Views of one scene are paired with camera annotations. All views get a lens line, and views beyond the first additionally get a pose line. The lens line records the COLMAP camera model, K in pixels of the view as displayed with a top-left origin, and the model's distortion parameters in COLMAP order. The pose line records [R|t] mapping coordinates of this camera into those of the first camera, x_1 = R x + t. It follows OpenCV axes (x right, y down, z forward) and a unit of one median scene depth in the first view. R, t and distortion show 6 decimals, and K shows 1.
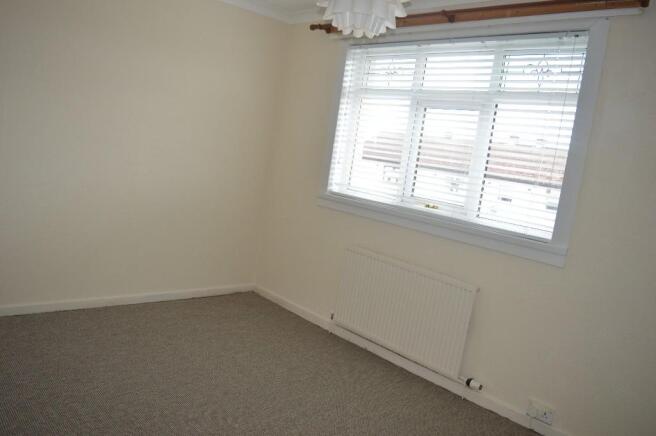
lens RADIAL K [[515.9, 0, 328.0], [0, 515.9, 218.0], [0, 0, 1]] dist [-0.000658, -0.000751]
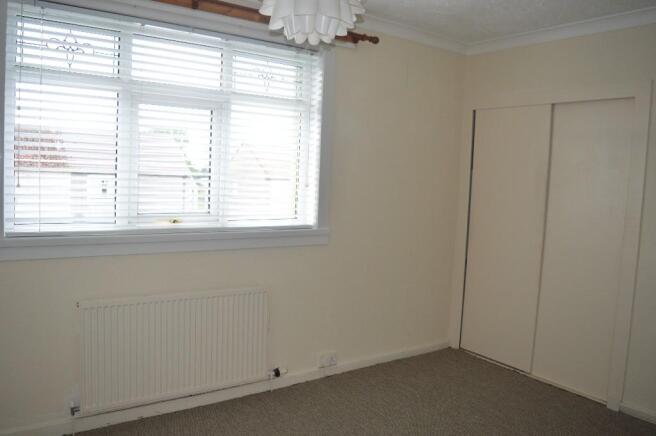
lens RADIAL K [[506.7, 0, 327.6], [0, 506.7, 233.3], [0, 0, 1]] dist [-0.012558, -0.005449]
pose [[0.204051, -0.234558, 0.950445, -0.610955], [0.124616, 0.969197, 0.212432, -0.165315], [-0.970996, 0.075094, 0.226995, 0.616935]]
